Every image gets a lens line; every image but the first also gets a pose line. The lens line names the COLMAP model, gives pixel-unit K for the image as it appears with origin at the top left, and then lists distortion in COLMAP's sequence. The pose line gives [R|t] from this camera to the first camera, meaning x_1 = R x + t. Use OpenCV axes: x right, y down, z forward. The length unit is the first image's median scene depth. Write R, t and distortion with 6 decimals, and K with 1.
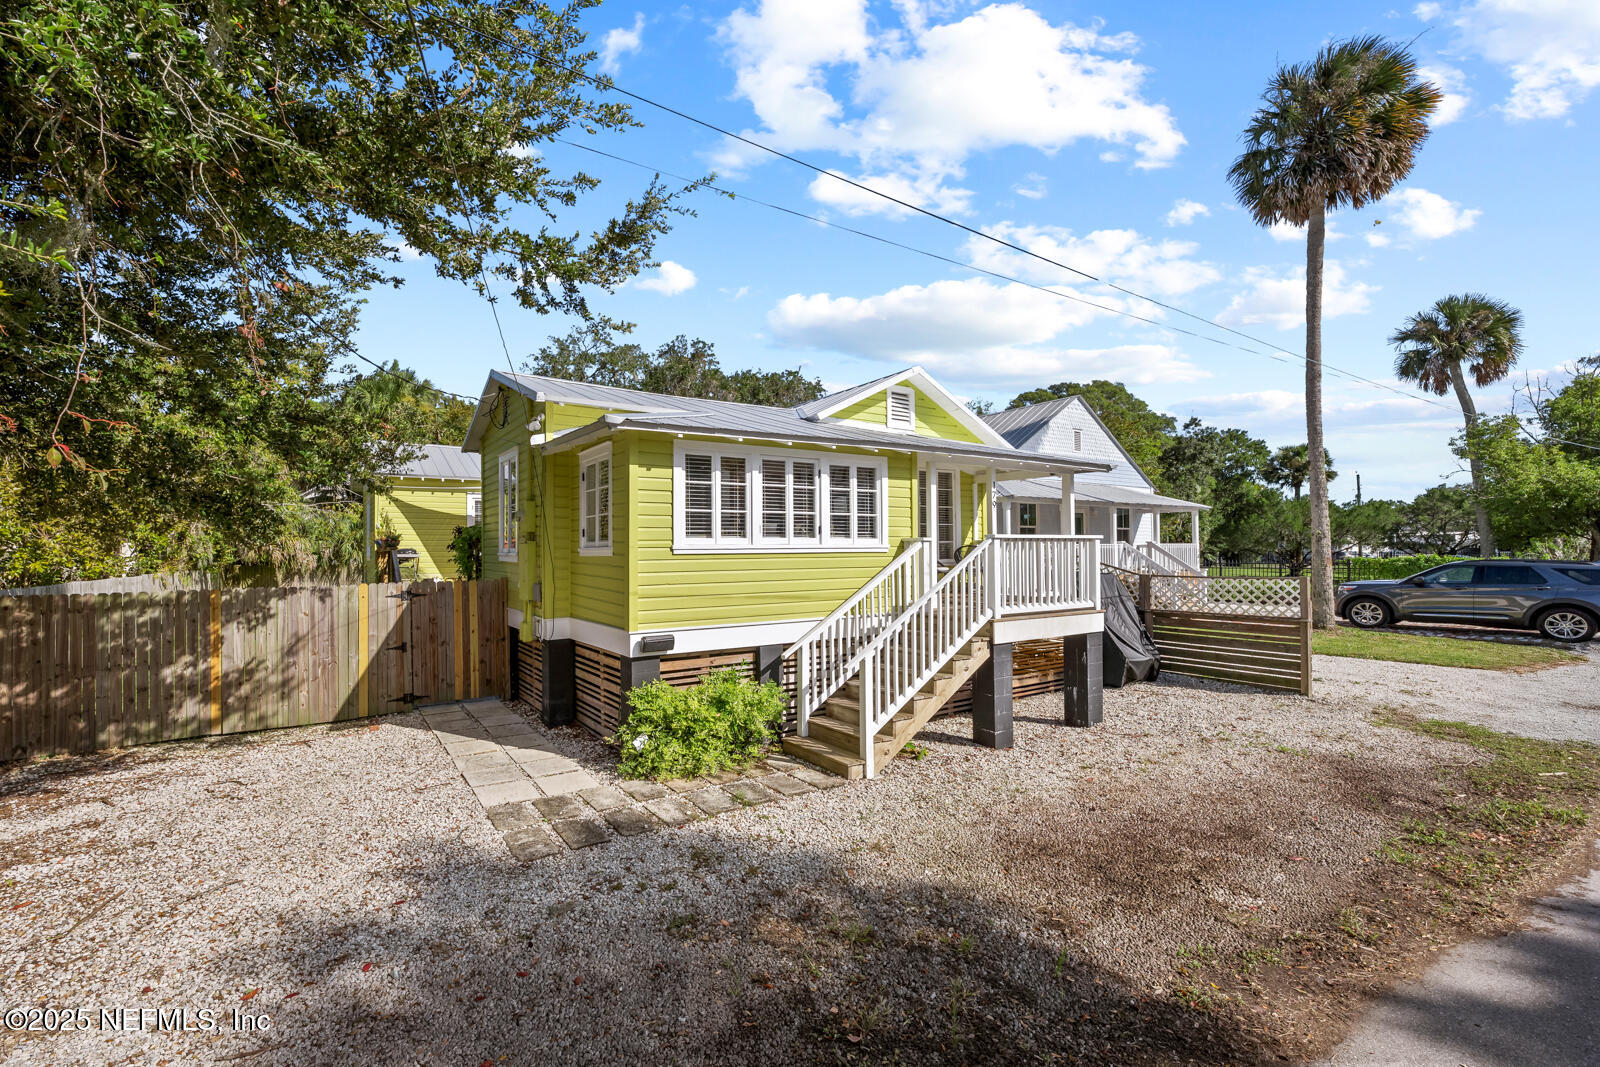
lens RADIAL K [[670.5, 0, 782.4], [0, 670.5, 534.8], [0, 0, 1]] dist [0.001126, 0.000164]
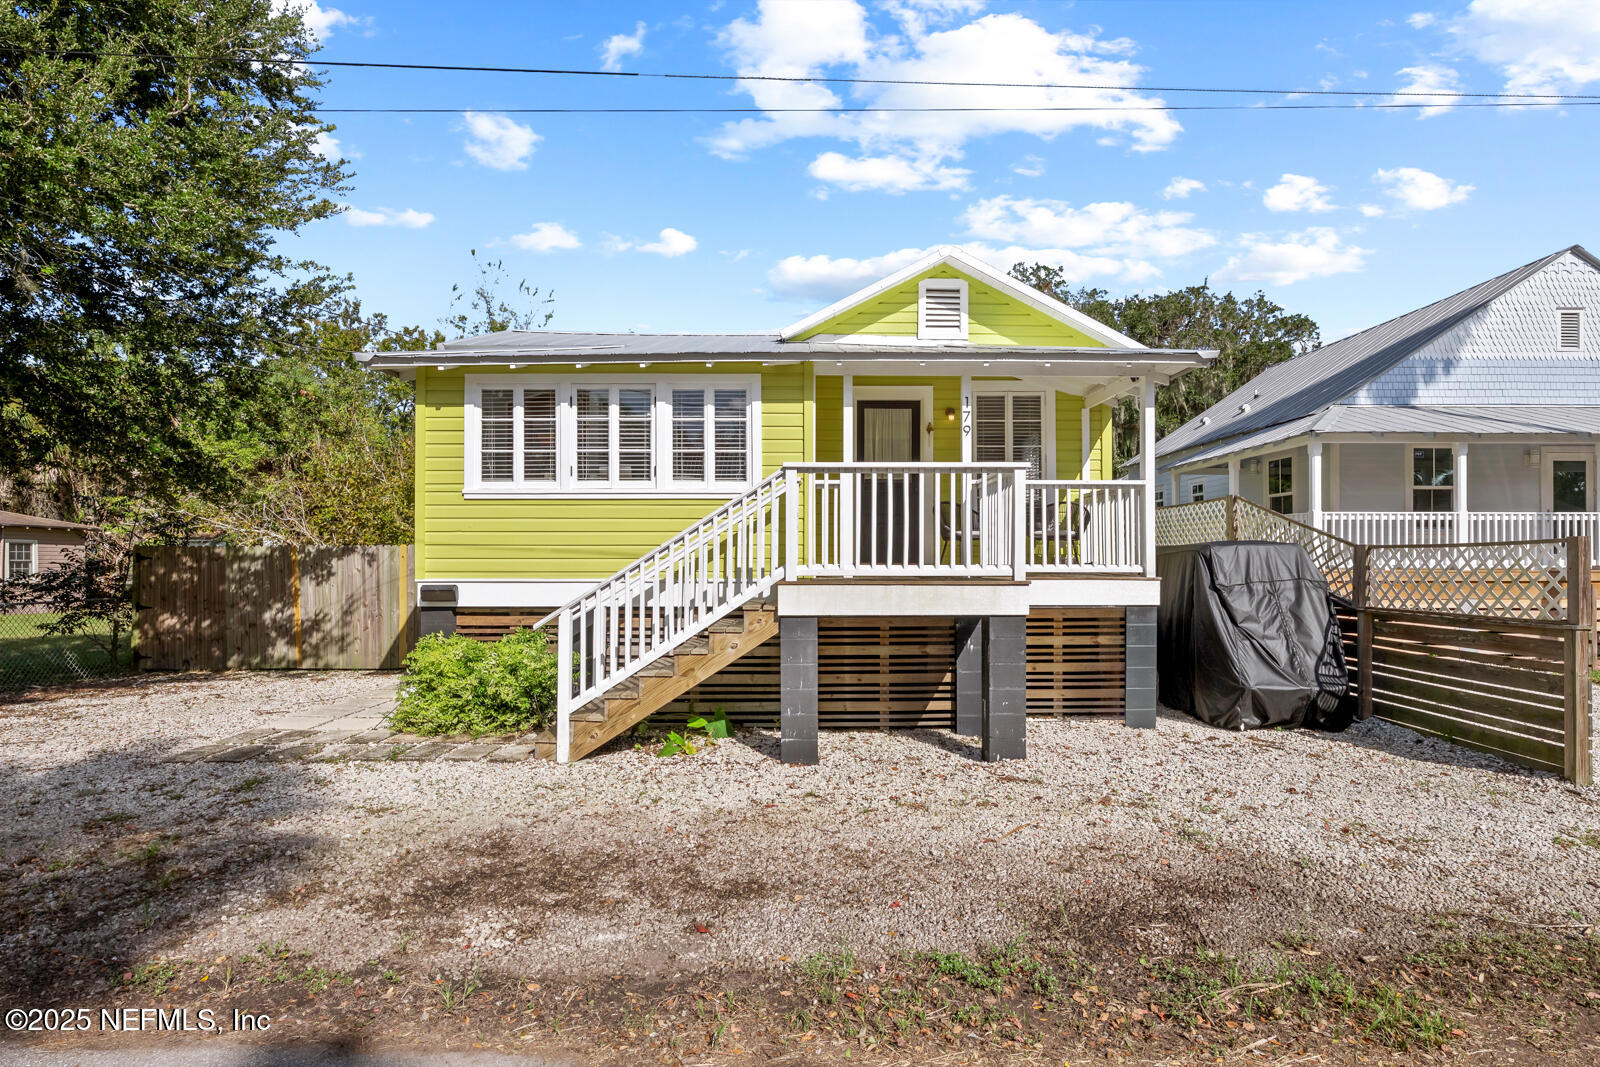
lens RADIAL K [[841.8, 0, 806.0], [0, 841.8, 541.6], [0, 0, 1]] dist [0.001814, -0.000423]
pose [[0.844553, -0.003872, -0.535459, 0.769952], [0.004127, 0.999991, -0.000723, 0.081212], [0.535457, -0.001599, 0.844561, 0.249030]]
